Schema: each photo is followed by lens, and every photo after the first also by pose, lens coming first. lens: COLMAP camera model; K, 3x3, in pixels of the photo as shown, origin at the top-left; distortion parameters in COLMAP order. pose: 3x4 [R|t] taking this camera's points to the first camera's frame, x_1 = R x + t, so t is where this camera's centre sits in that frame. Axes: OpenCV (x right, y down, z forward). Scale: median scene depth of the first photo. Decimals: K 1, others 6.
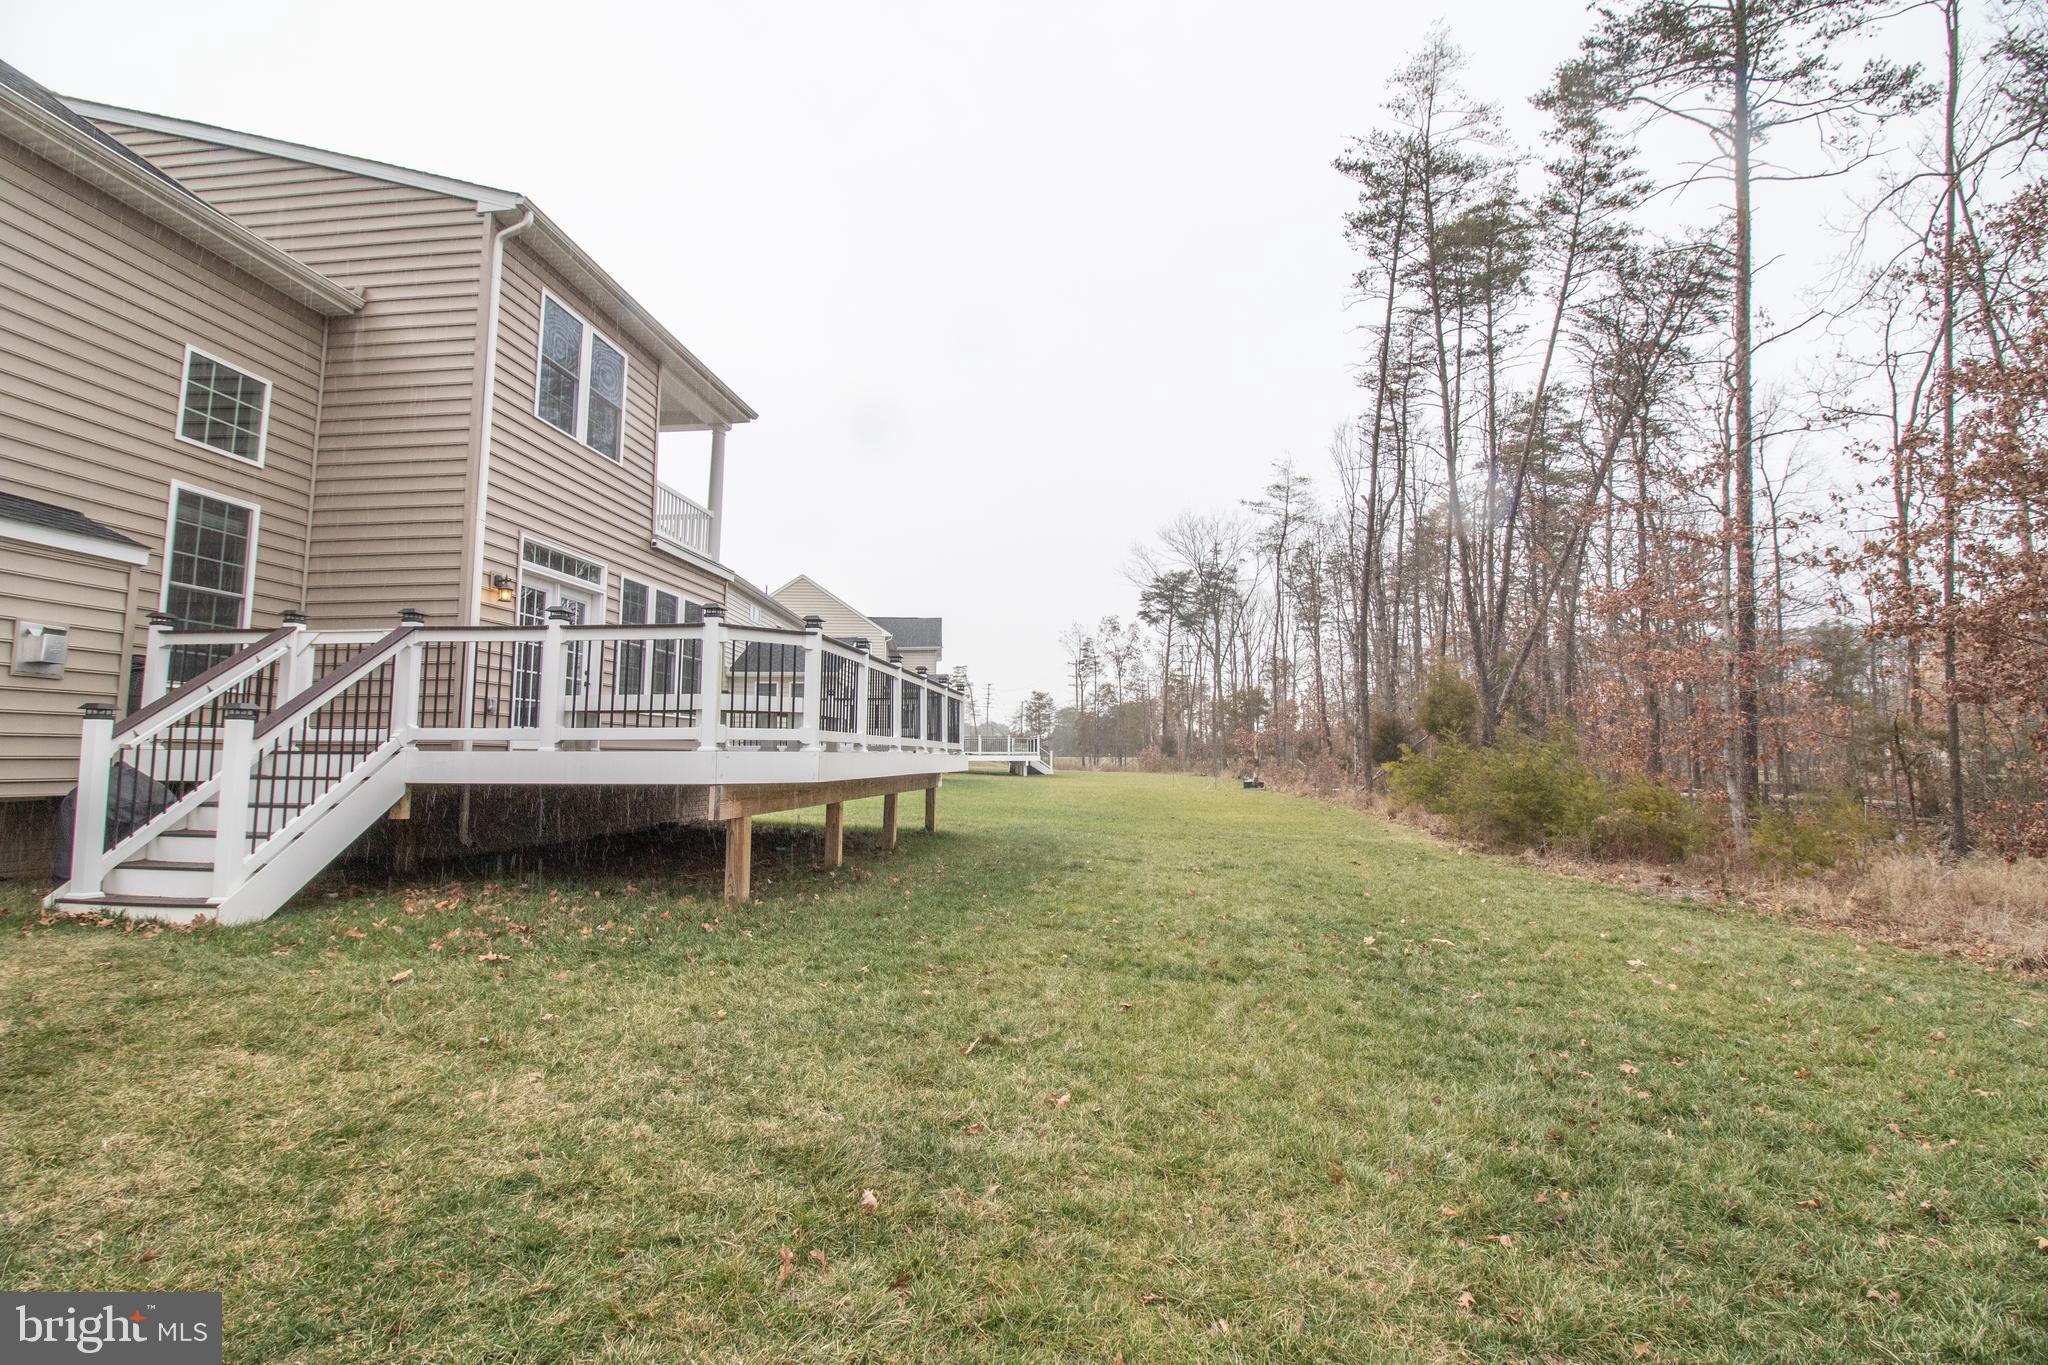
lens RADIAL K [[967.8, 0, 1024.0], [0, 967.8, 682.5], [0, 0, 1]] dist [0.002215, -0.000047]
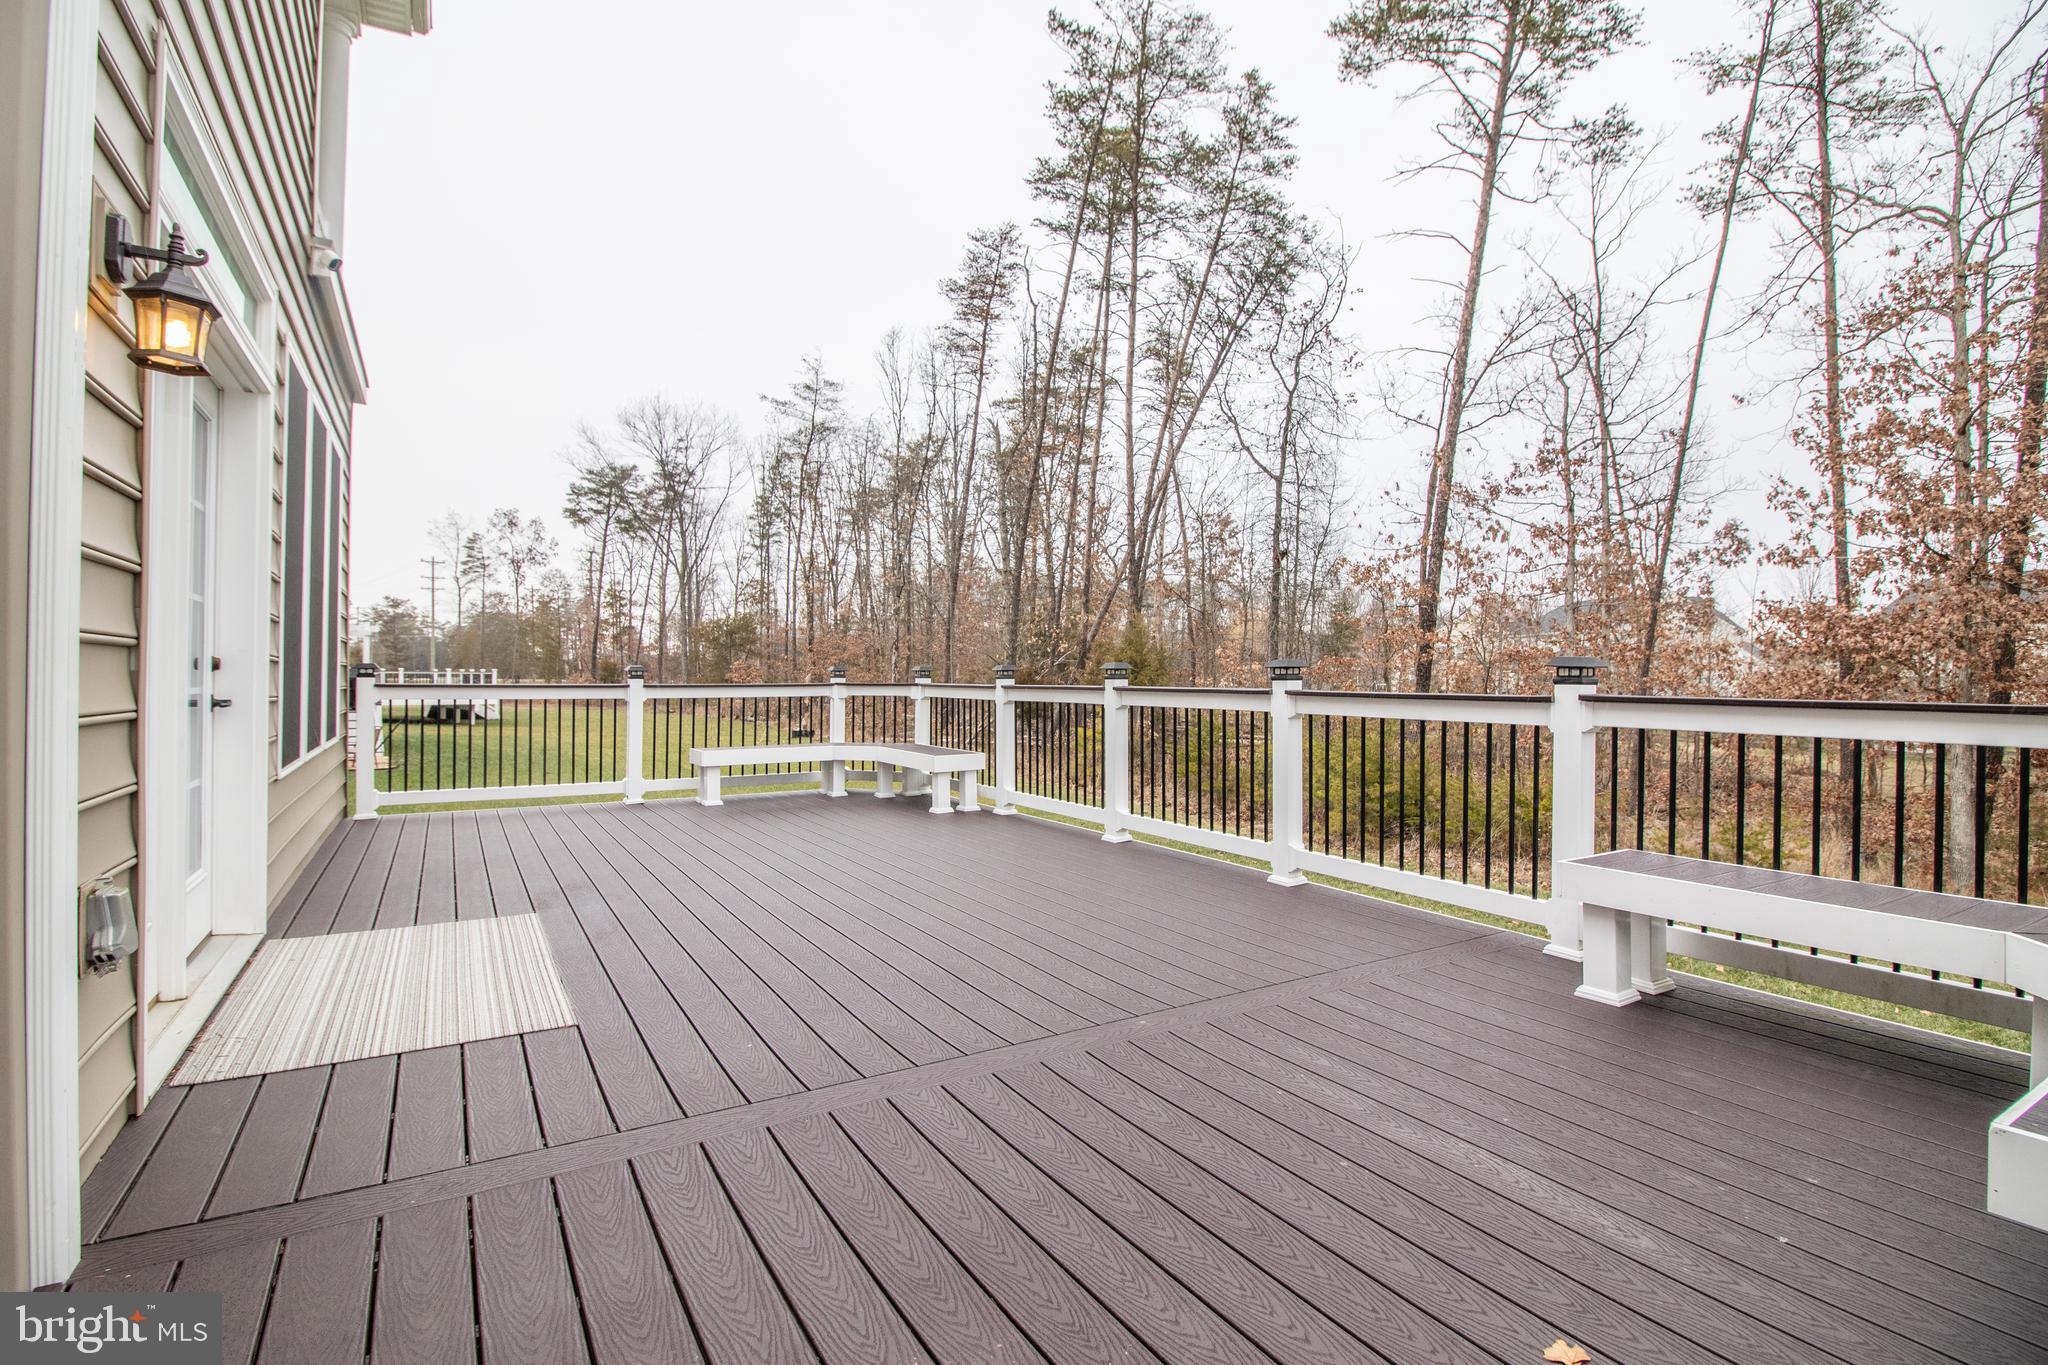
lens RADIAL K [[967.8, 0, 1024.0], [0, 967.8, 682.5], [0, 0, 1]] dist [0.002215, -0.000047]
pose [[0.793056, -0.003919, 0.609136, -0.075835], [-0.051169, 0.996016, 0.073027, -0.006238], [-0.606996, -0.089084, 0.789696, 0.106103]]
